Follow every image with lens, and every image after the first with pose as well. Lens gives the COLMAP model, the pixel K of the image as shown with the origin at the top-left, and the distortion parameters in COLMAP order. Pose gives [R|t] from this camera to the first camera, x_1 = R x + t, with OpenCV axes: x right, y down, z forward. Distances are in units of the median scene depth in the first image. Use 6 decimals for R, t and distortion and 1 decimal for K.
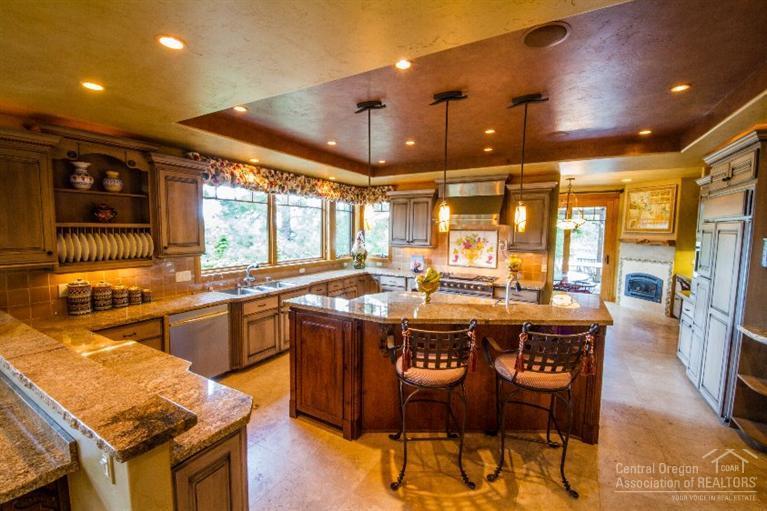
lens RADIAL K [[317.9, 0, 385.7], [0, 317.9, 256.9], [0, 0, 1]] dist [-0.004653, -0.001455]
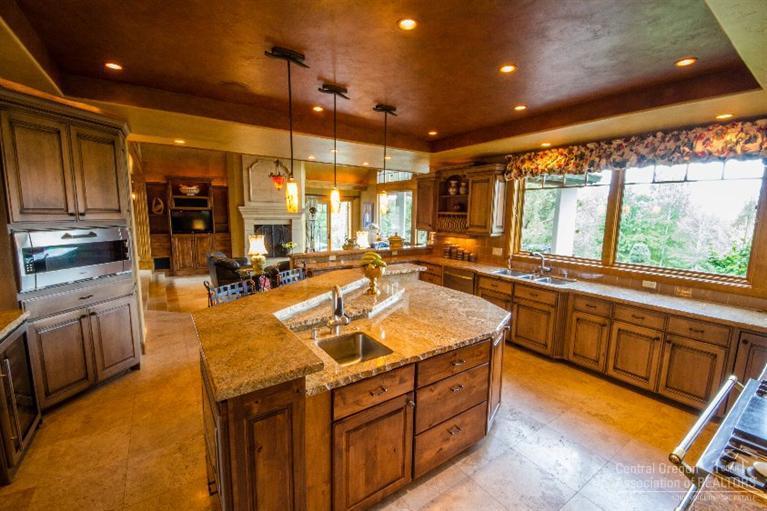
lens RADIAL K [[317.9, 0, 382.9], [0, 317.9, 257.5], [0, 0, 1]] dist [-0.004653, -0.001455]
pose [[-0.440597, 0.106537, -0.891361, 0.745982], [-0.100425, 0.980851, 0.166873, -0.086828], [0.892070, 0.163038, -0.421461, 1.101525]]
